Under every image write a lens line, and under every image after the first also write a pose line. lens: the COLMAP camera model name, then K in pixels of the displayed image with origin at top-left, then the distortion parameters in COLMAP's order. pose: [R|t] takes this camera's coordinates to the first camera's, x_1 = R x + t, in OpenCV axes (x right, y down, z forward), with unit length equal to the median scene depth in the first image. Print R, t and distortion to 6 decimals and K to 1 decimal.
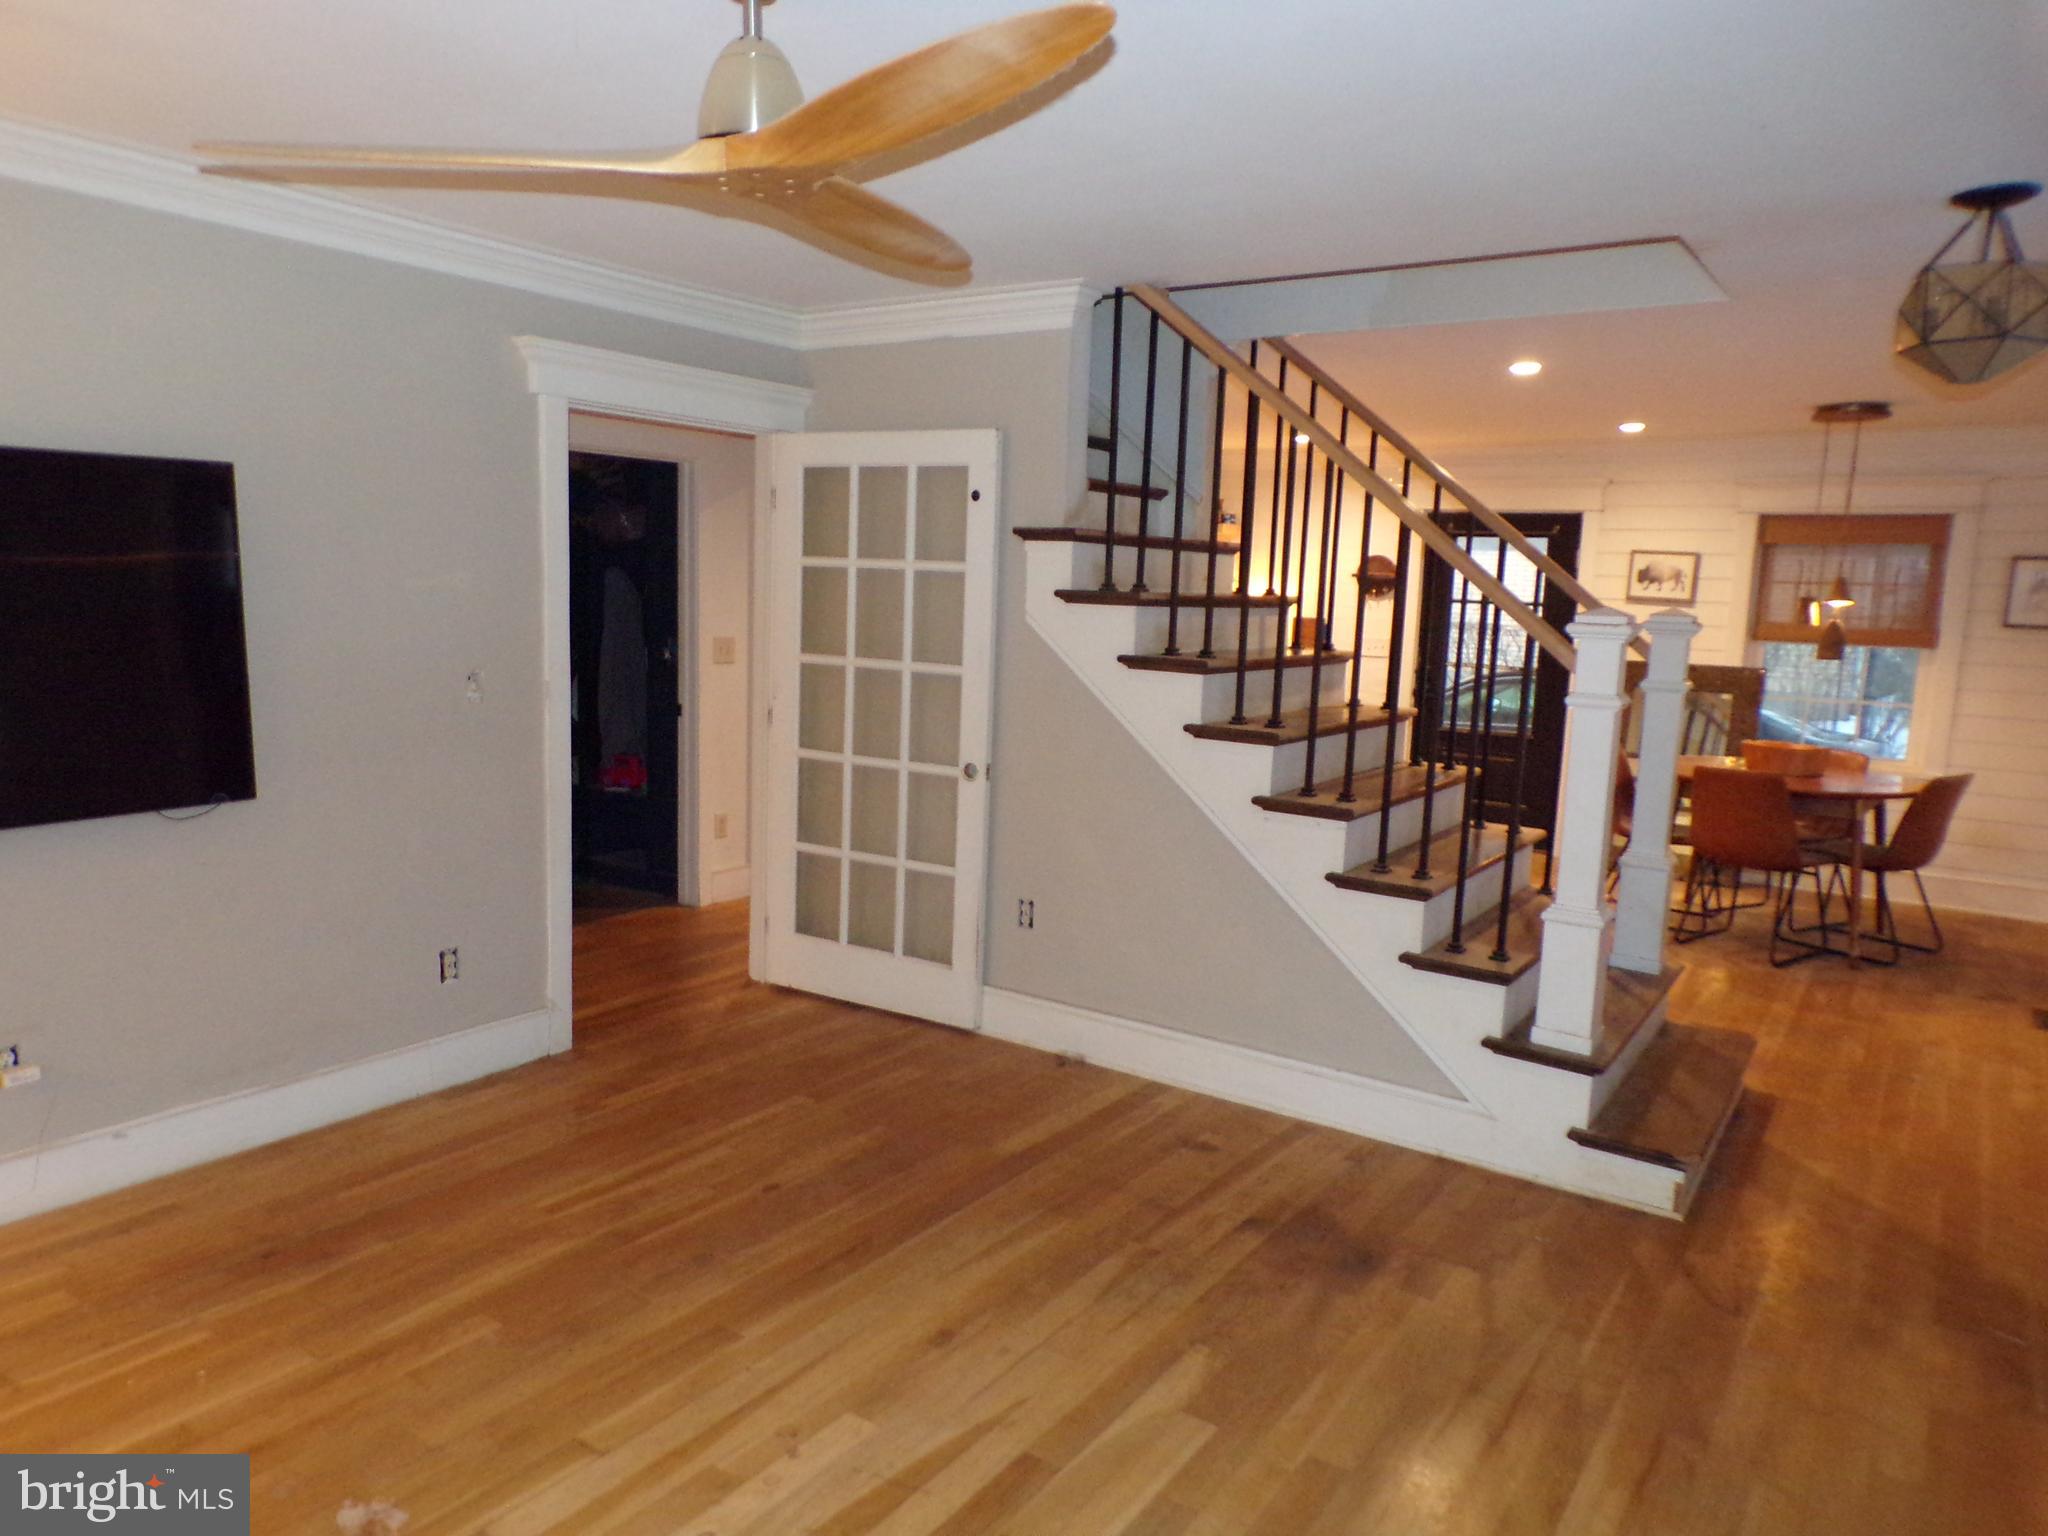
lens RADIAL K [[1392.4, 0, 1003.8], [0, 1392.4, 771.2], [0, 0, 1]] dist [0.012128, 0.002208]
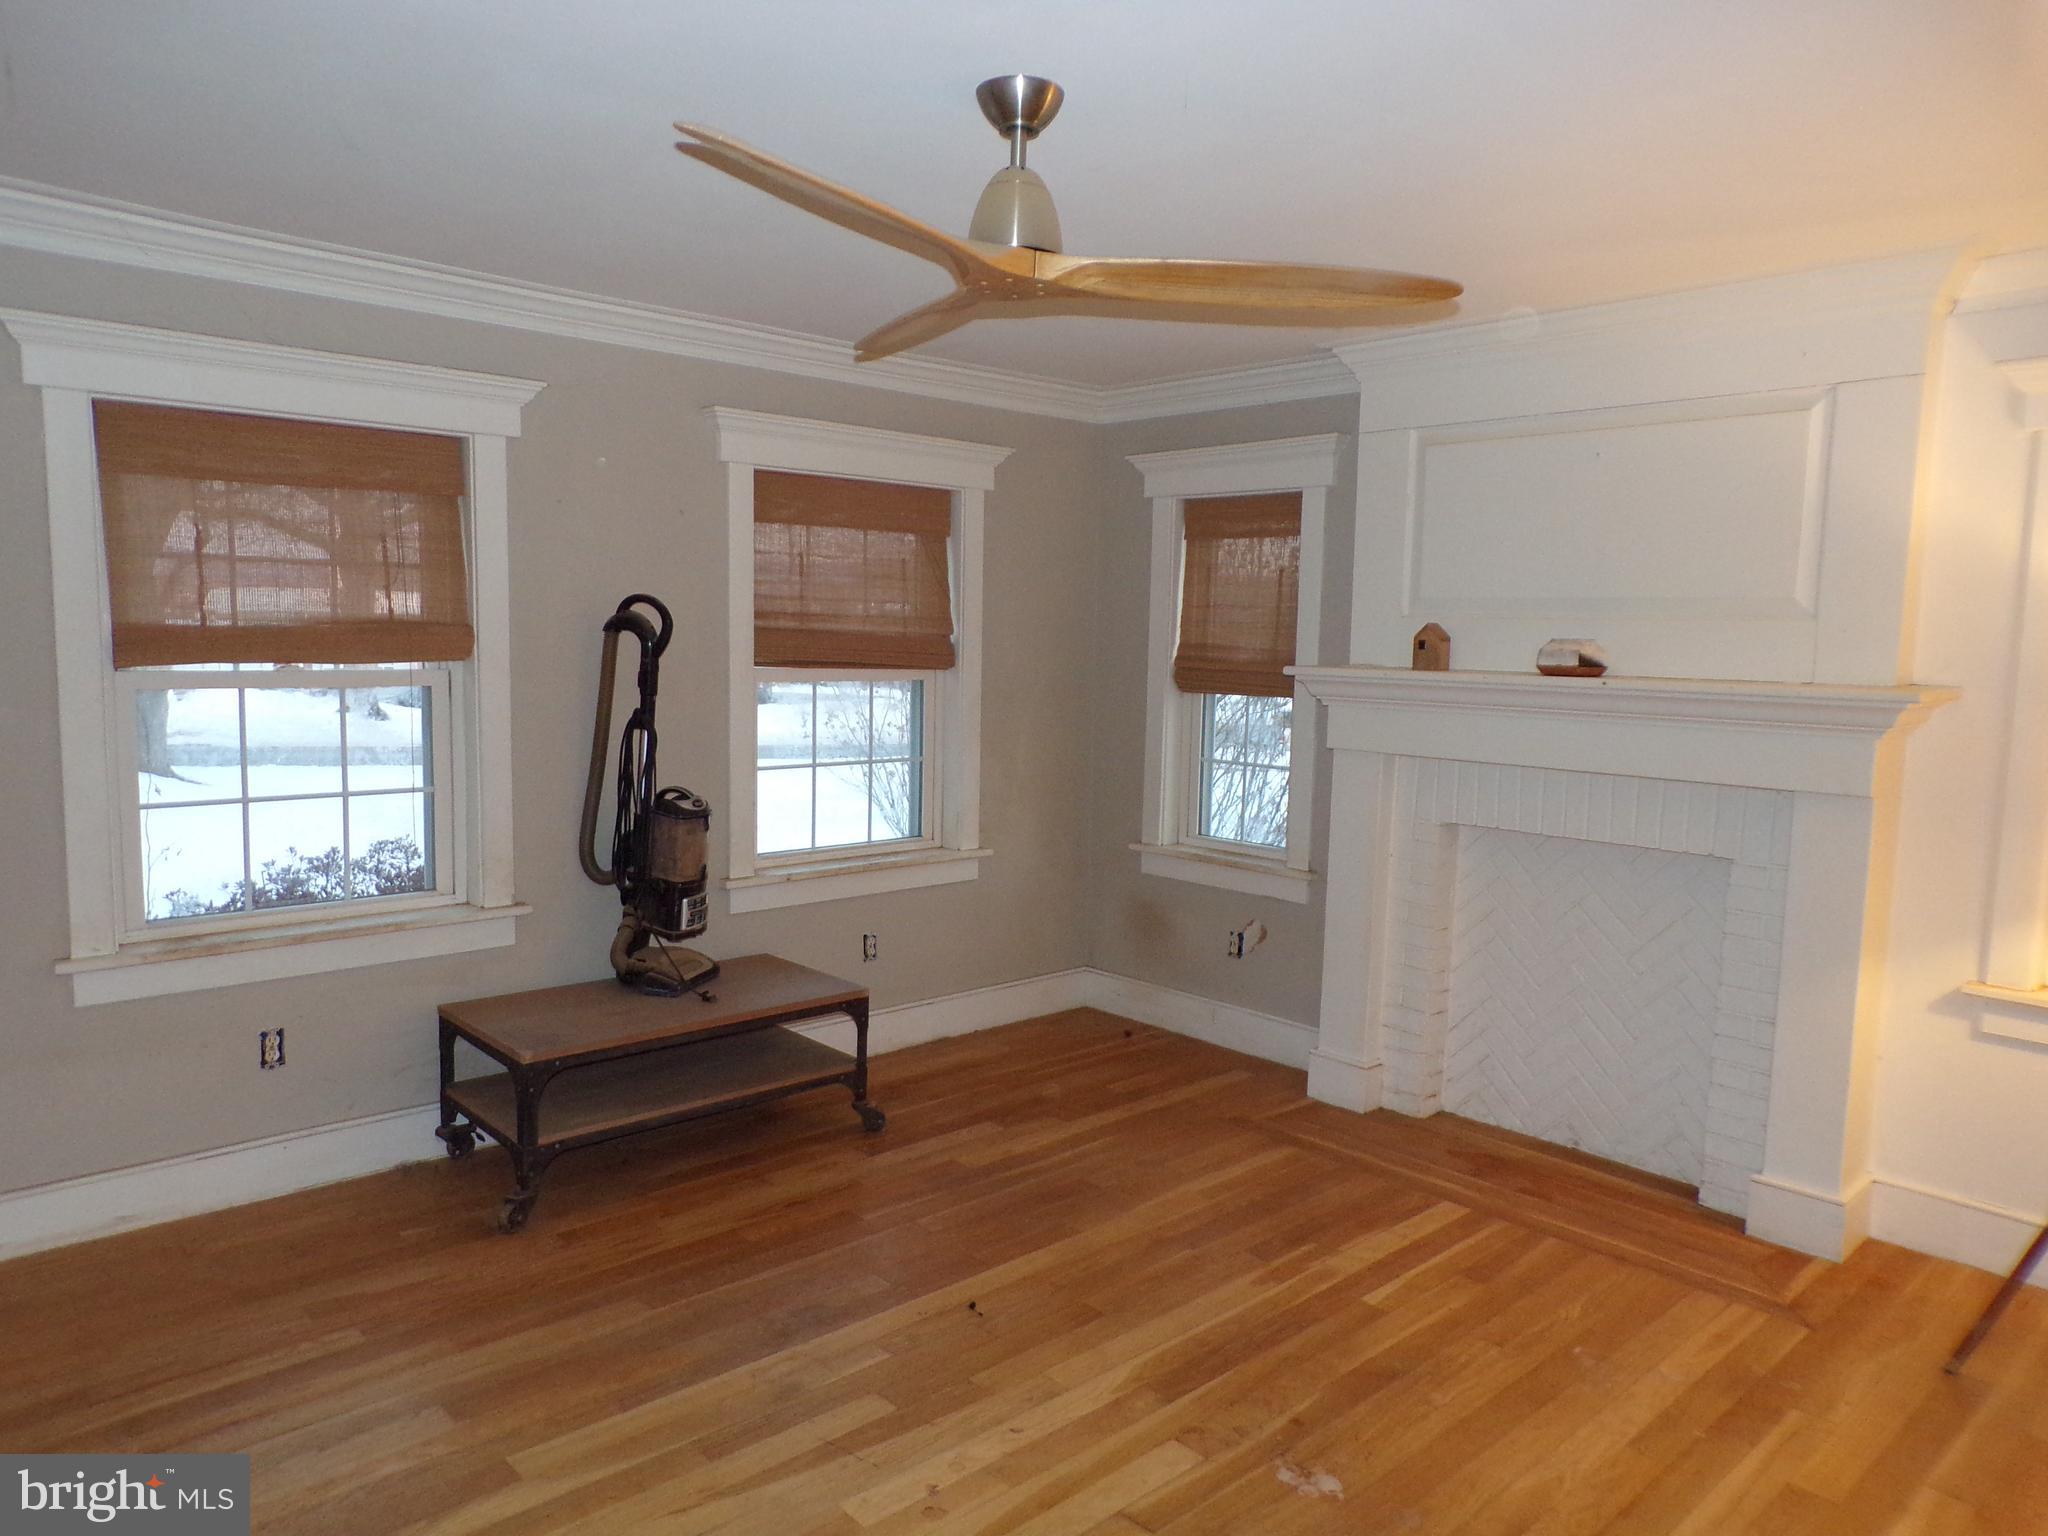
lens RADIAL K [[1392.4, 0, 1003.8], [0, 1392.4, 771.2], [0, 0, 1]] dist [0.012128, 0.002208]
pose [[-0.973635, -0.083670, 0.212211, -0.288926], [-0.029142, 0.968303, 0.248074, -0.202362], [-0.226240, 0.235349, -0.945212, 1.413661]]
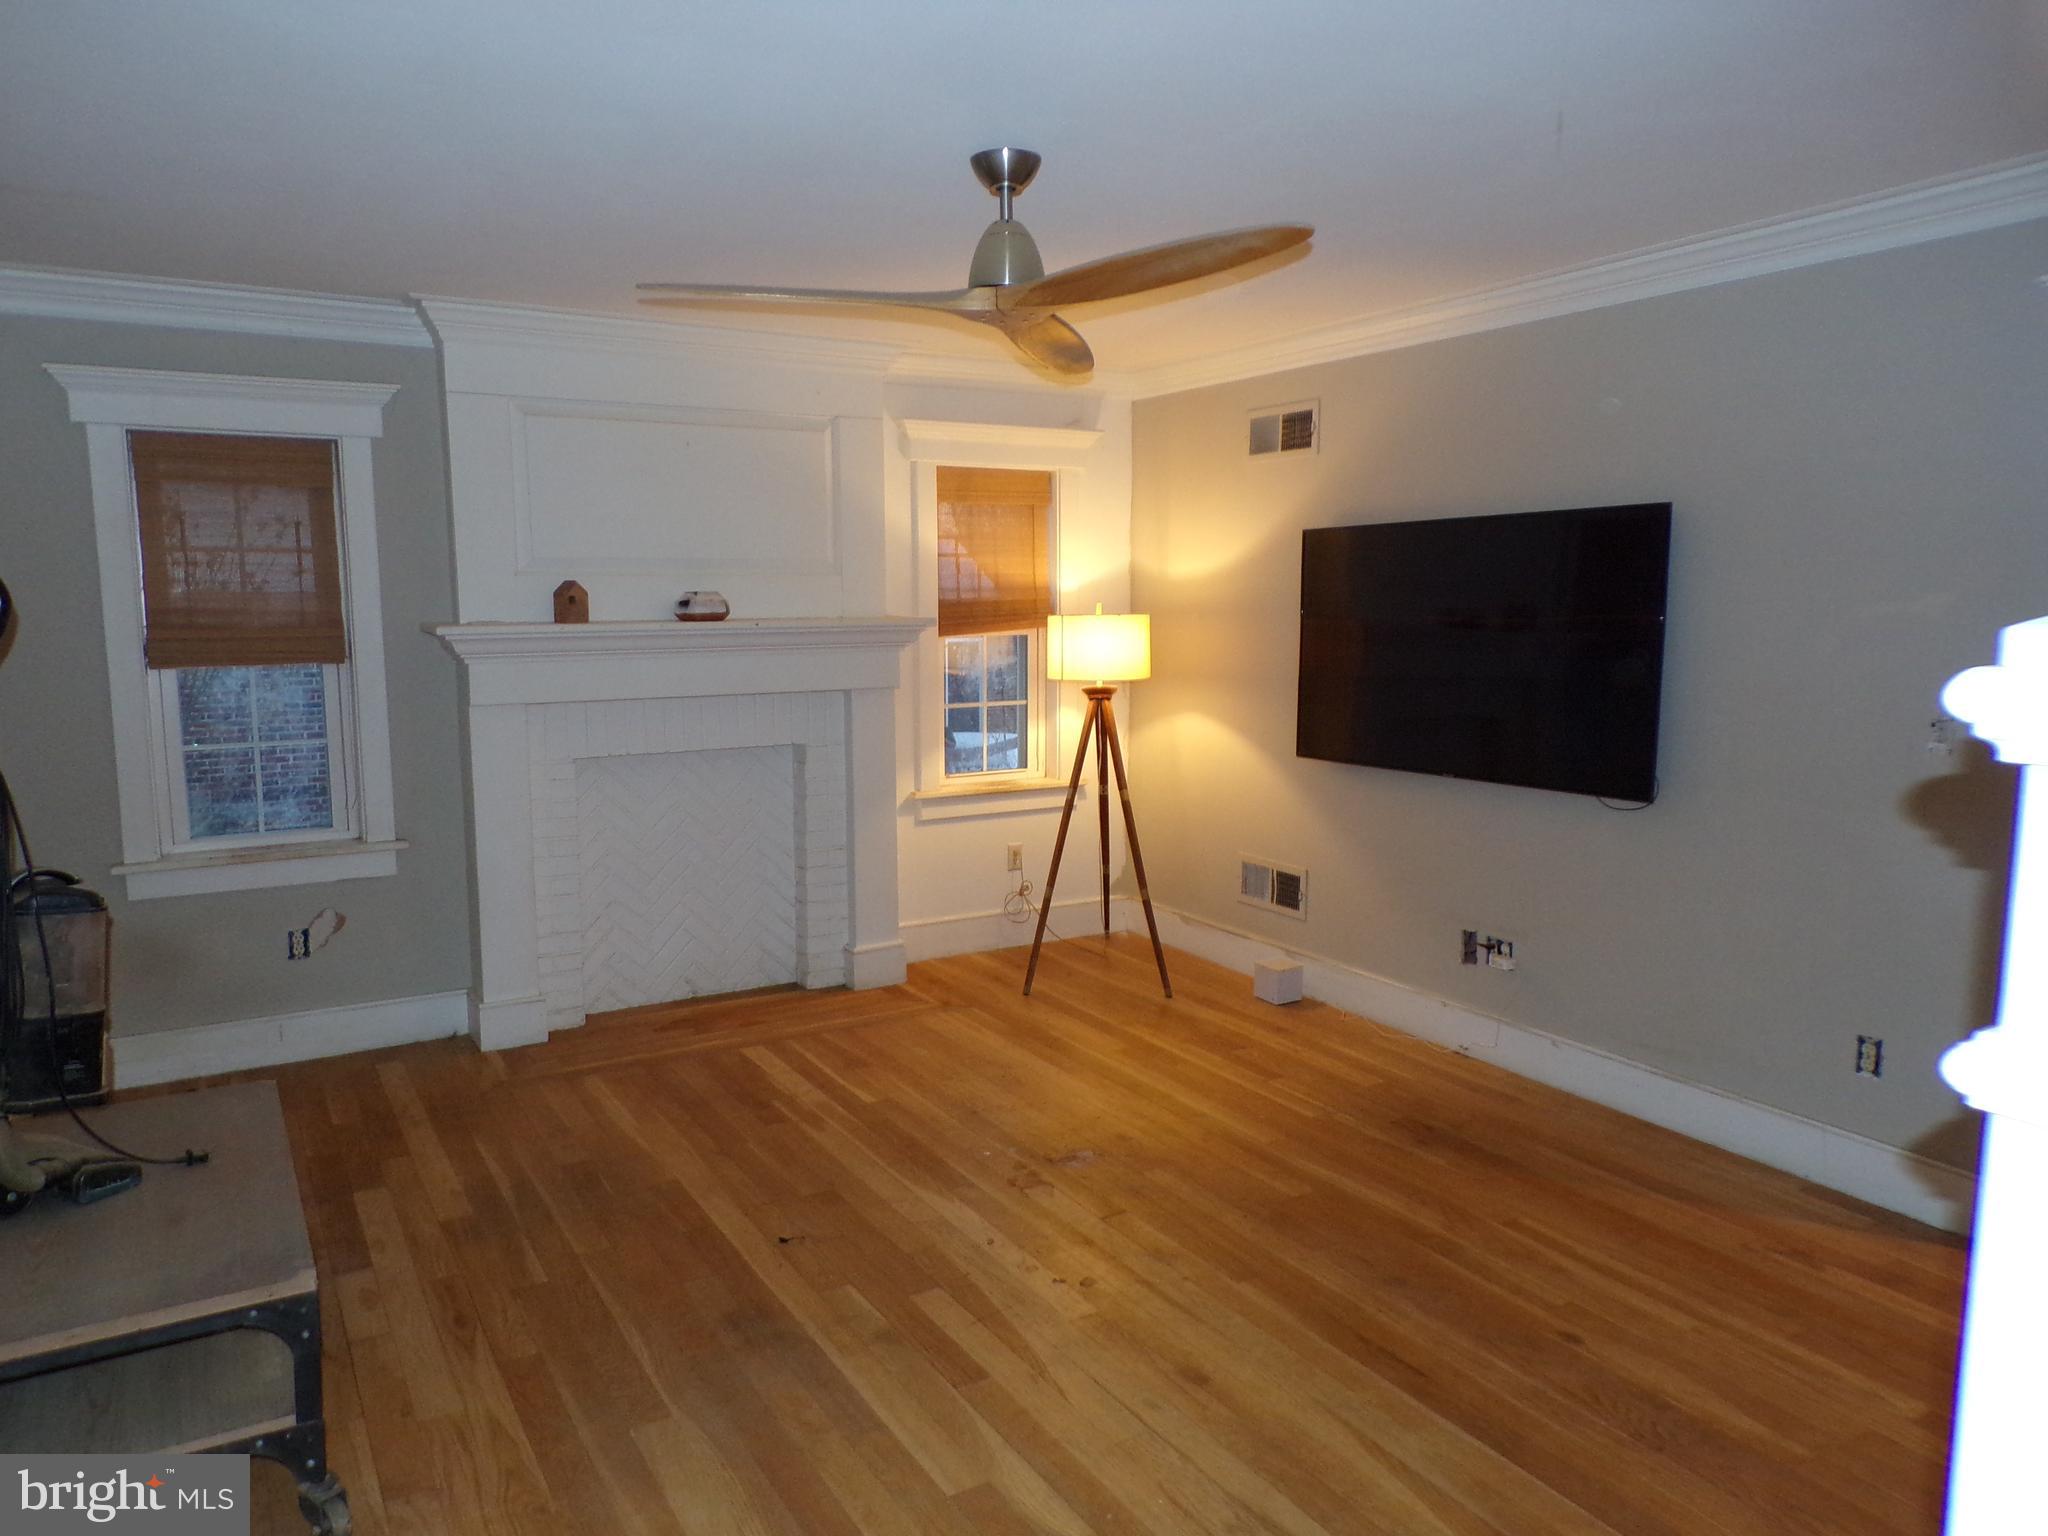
lens RADIAL K [[1392.4, 0, 1003.8], [0, 1392.4, 771.2], [0, 0, 1]] dist [0.012128, 0.002208]
pose [[-0.414822, 0.081562, -0.906239, 0.759928], [-0.142379, 0.977887, 0.153183, -0.115100], [0.898694, 0.192573, -0.394037, 1.063695]]
